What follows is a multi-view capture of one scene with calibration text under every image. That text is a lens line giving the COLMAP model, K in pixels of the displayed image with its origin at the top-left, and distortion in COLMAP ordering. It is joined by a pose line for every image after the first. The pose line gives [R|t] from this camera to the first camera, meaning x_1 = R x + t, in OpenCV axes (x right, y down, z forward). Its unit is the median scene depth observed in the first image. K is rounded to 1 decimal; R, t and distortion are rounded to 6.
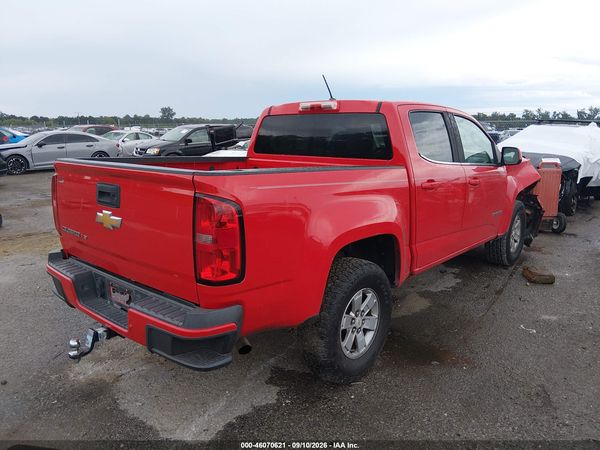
lens RADIAL K [[454.9, 0, 310.9], [0, 454.9, 214.5], [0, 0, 1]] dist [0.003402, 0.001508]
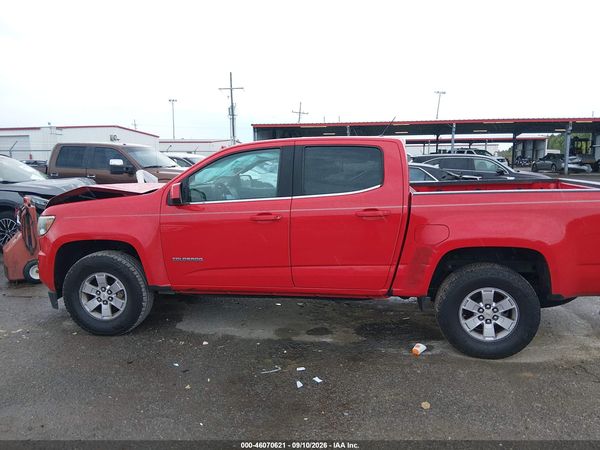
lens RADIAL K [[445.5, 0, 300.0], [0, 445.5, 225.0], [0, 0, 1]] dist [0.108564, -0.178932]
pose [[-0.495814, -0.130589, 0.858554, -1.080676], [0.158717, 0.958351, 0.237427, -0.422750], [-0.853802, 0.253987, -0.454438, 2.196727]]
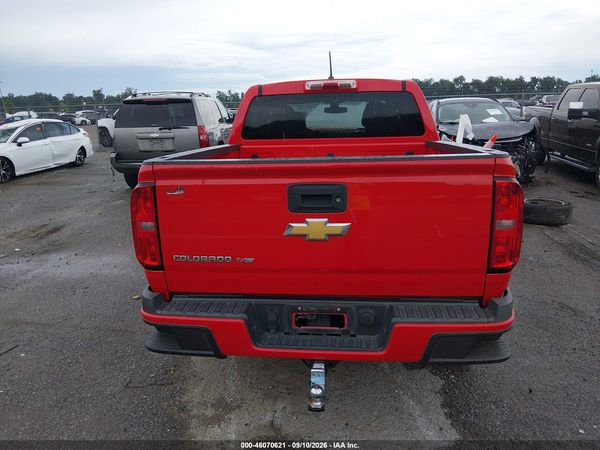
lens RADIAL K [[445.5, 0, 300.0], [0, 445.5, 225.0], [0, 0, 1]] dist [0.108564, -0.178932]
pose [[0.822544, -0.163995, 0.544543, -0.722826], [0.129561, 0.986378, 0.101354, -0.063567], [-0.553746, -0.012817, 0.832587, 0.299940]]
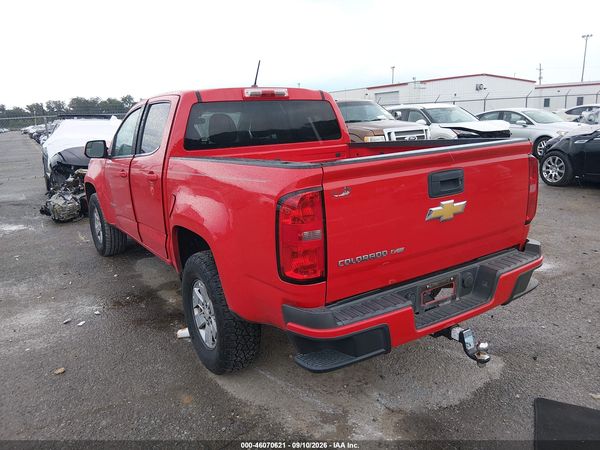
lens RADIAL K [[445.5, 0, 300.0], [0, 445.5, 225.0], [0, 0, 1]] dist [0.108564, -0.178932]
pose [[0.297082, -0.239571, 0.924310, -1.105495], [0.218297, 0.959417, 0.178507, -0.148821], [-0.929564, 0.148743, 0.337323, 0.788738]]
